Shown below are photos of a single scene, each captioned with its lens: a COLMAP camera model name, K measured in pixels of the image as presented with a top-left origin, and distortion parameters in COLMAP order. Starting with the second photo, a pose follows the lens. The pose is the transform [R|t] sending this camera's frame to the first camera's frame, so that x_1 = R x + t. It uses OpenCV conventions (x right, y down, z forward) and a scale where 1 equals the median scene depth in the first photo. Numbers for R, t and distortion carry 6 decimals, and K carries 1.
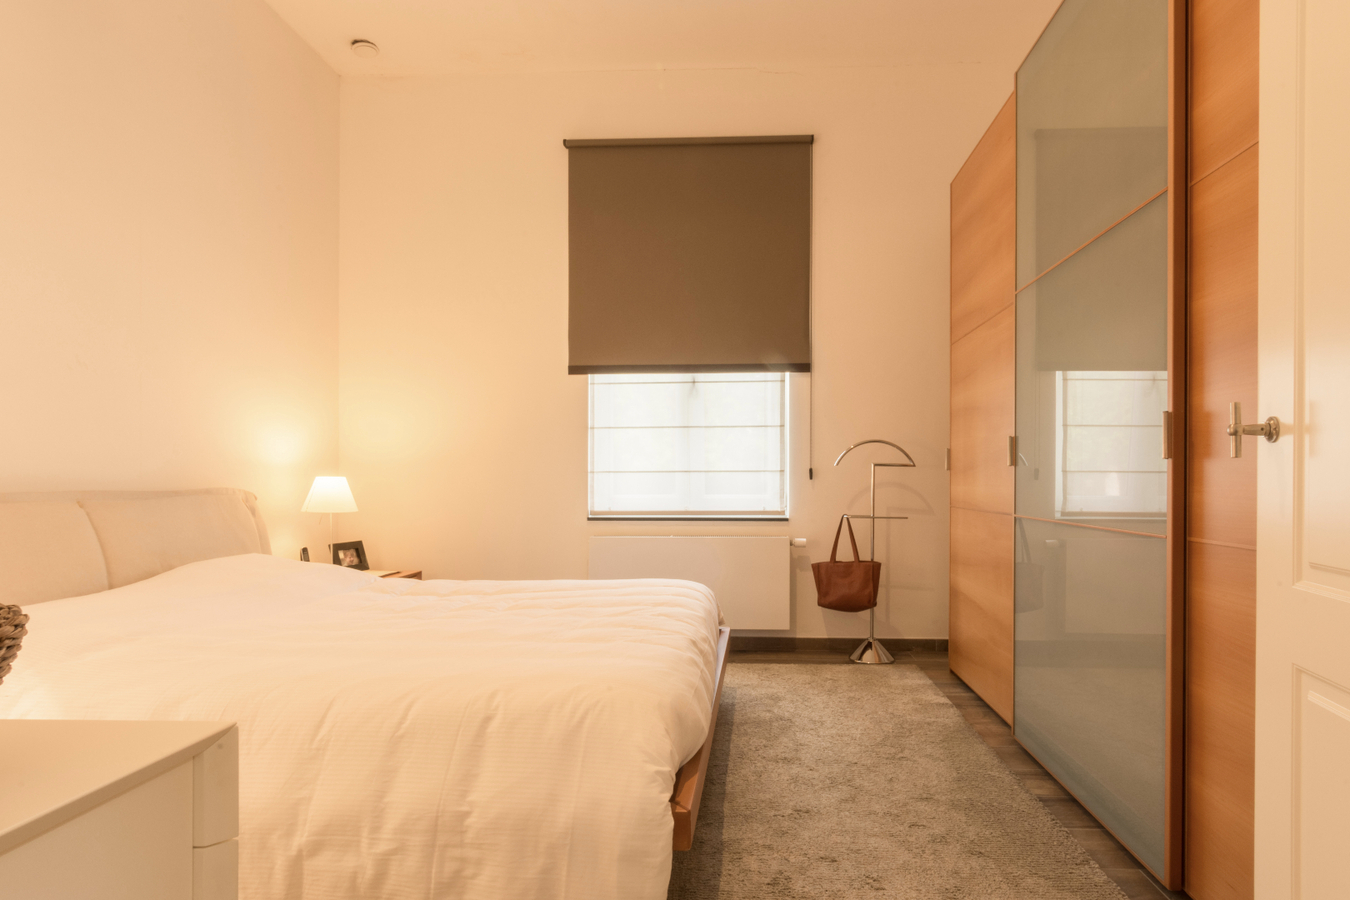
lens RADIAL K [[748.5, 0, 675.0], [0, 748.5, 450.0], [0, 0, 1]] dist [0.000158, -0.000554]
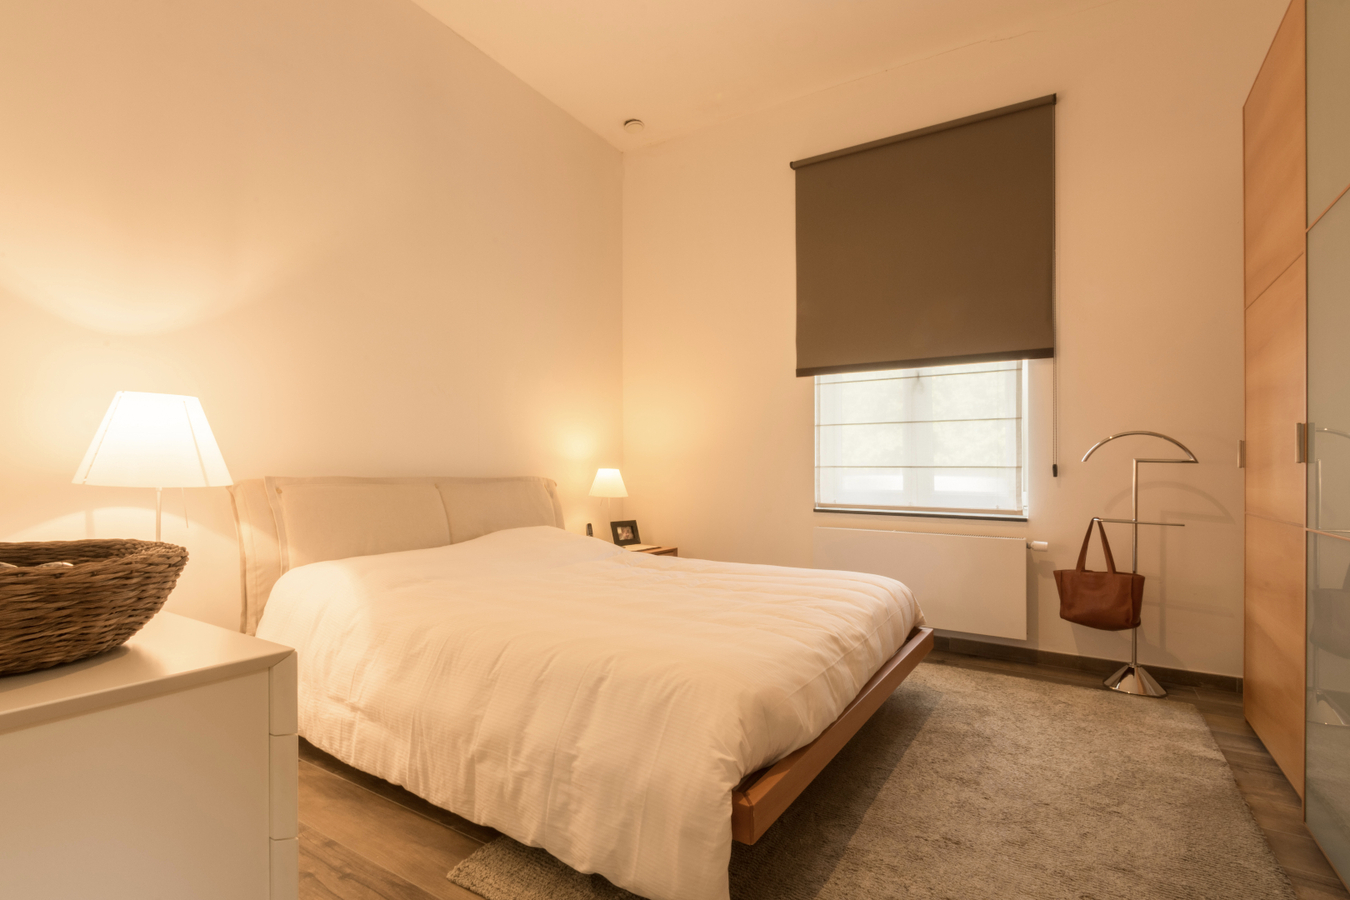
lens RADIAL K [[647.5, 0, 674.9], [0, 647.5, 448.5], [0, 0, 1]] dist [-0.002340, -0.002158]
pose [[0.864549, -0.006817, -0.502502, 0.204229], [0.007799, 0.999970, -0.000146, 0.002137], [0.502488, -0.003792, 0.864576, 0.112631]]
